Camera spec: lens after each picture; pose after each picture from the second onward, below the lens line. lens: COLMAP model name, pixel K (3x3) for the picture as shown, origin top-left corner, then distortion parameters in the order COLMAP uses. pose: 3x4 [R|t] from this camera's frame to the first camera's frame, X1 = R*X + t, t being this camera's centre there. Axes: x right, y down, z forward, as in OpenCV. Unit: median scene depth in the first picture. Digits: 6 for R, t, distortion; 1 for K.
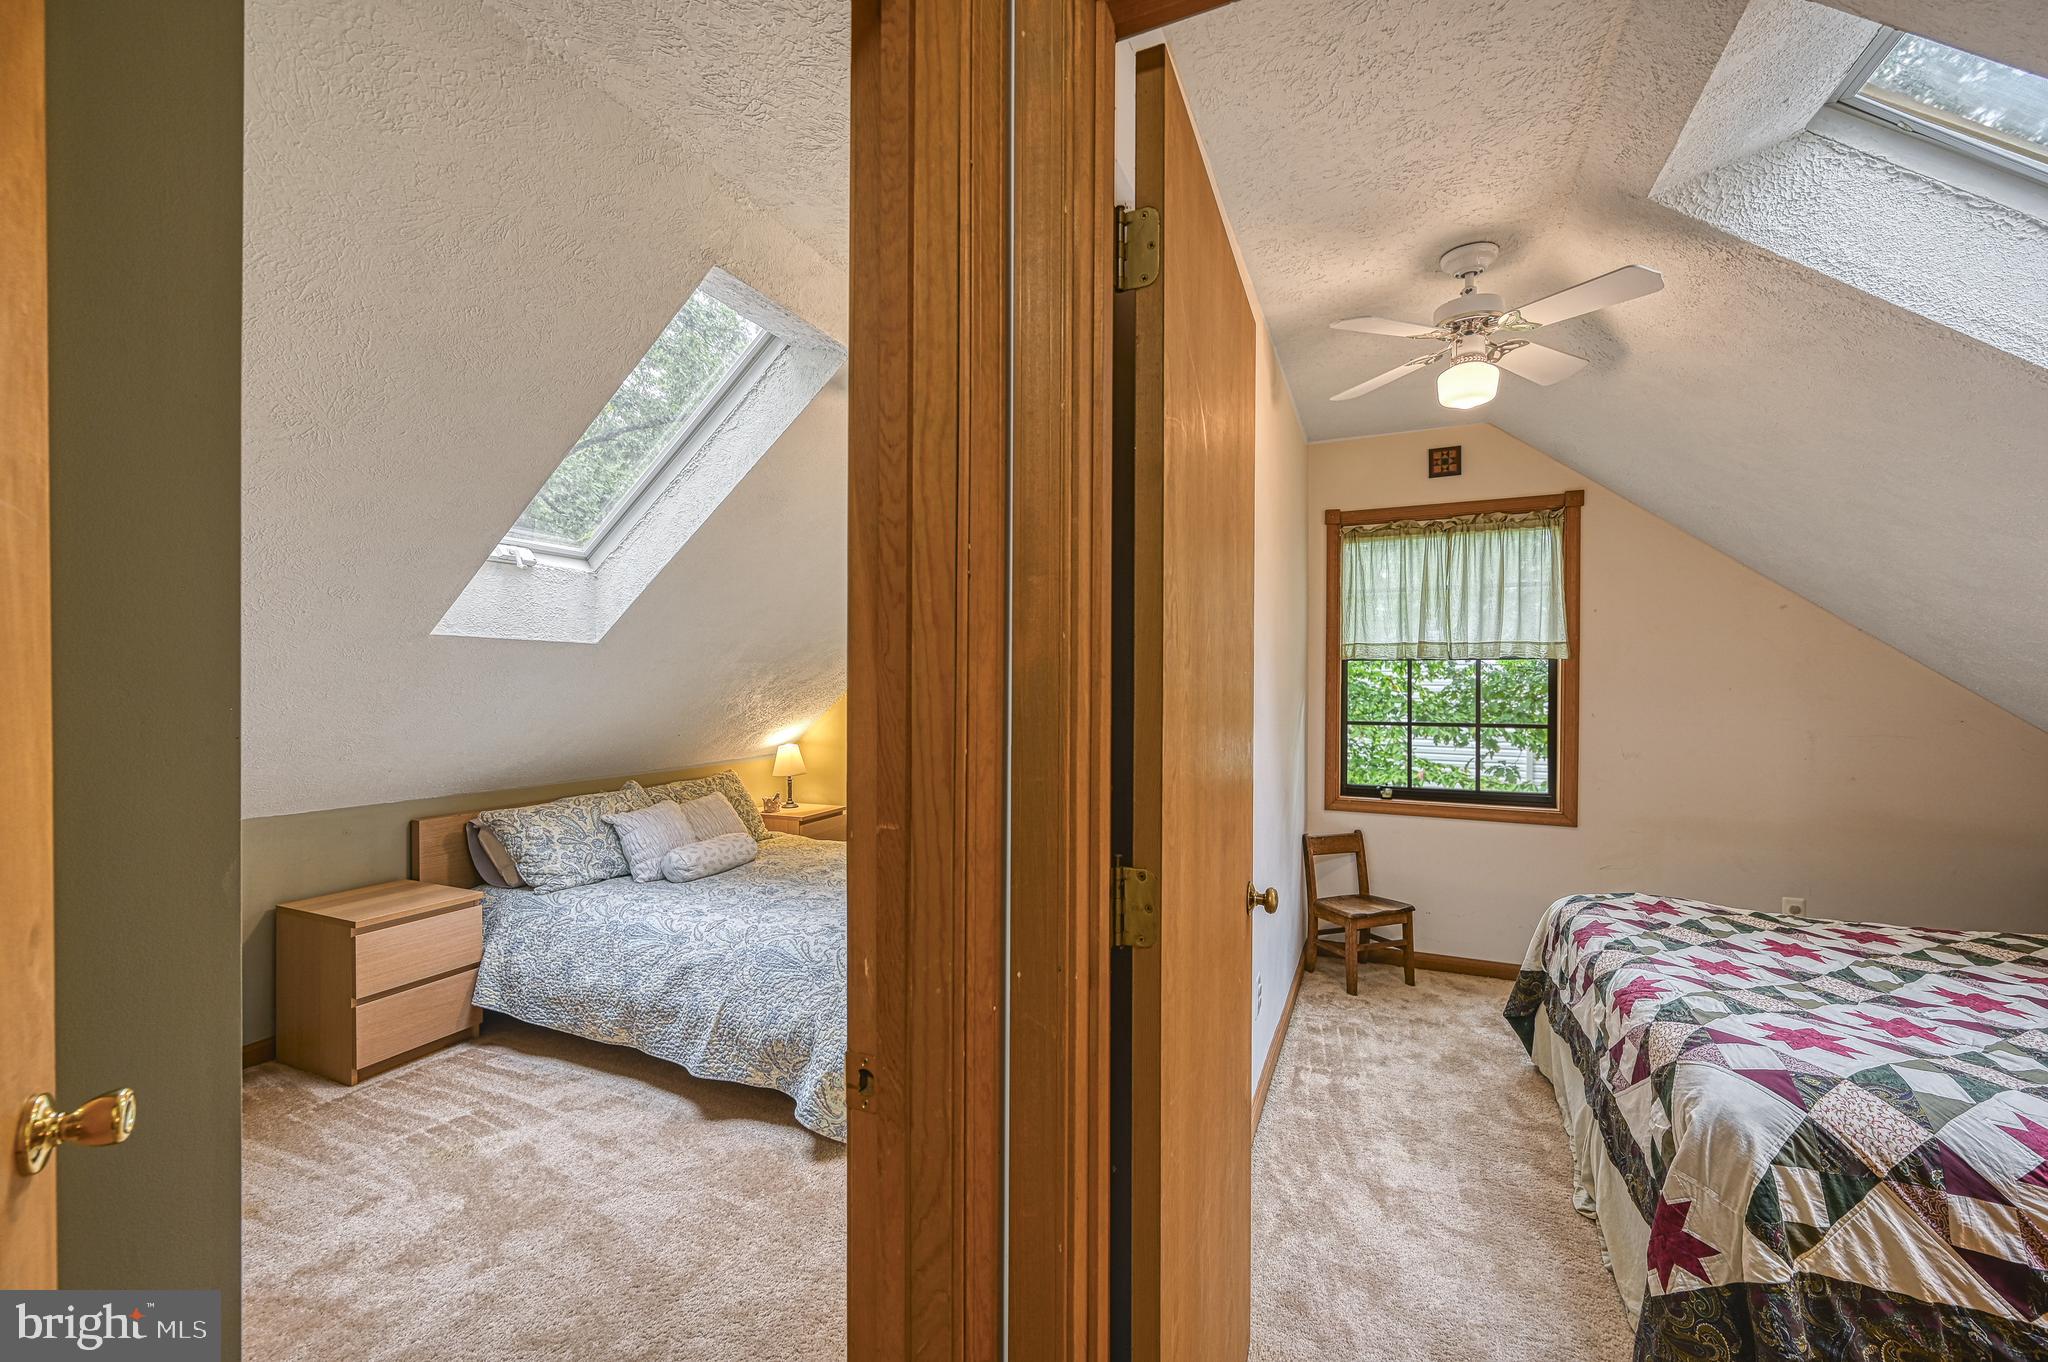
lens RADIAL K [[816.1, 0, 1024.0], [0, 816.1, 681.0], [0, 0, 1]] dist [-0.000212, 0.000039]
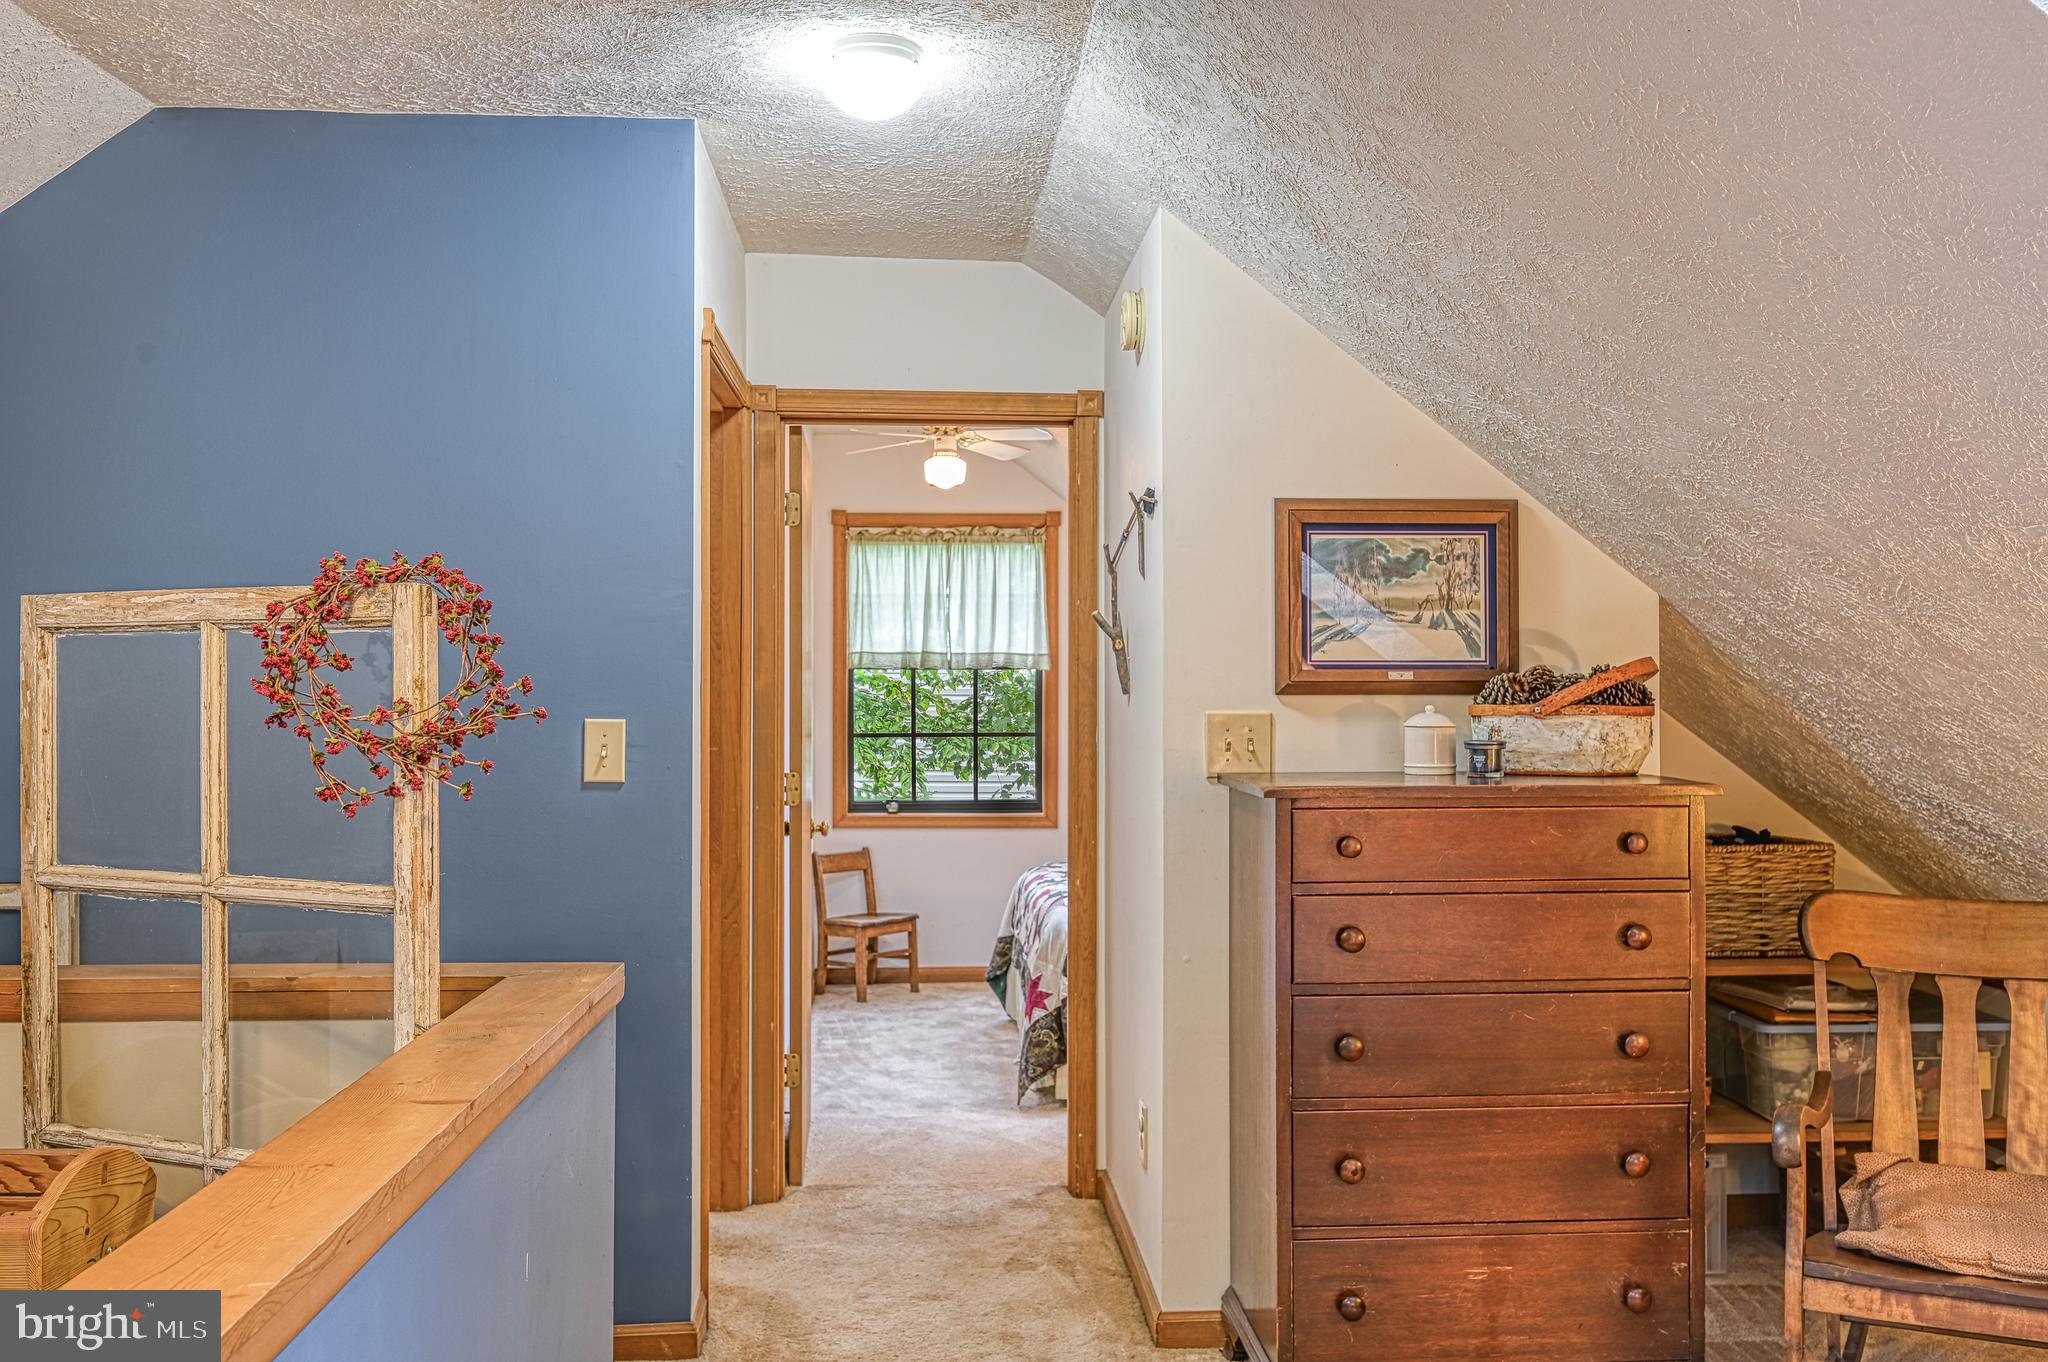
lens RADIAL K [[1800.6, 0, 1024.0], [0, 1800.6, 681.0], [0, 0, 1]] dist [0.007645, 0.004914]
pose [[0.883314, -0.002521, 0.468775, -0.602251], [0.004826, 0.999981, -0.003715, -0.004748], [-0.468757, 0.005544, 0.883310, -1.380288]]
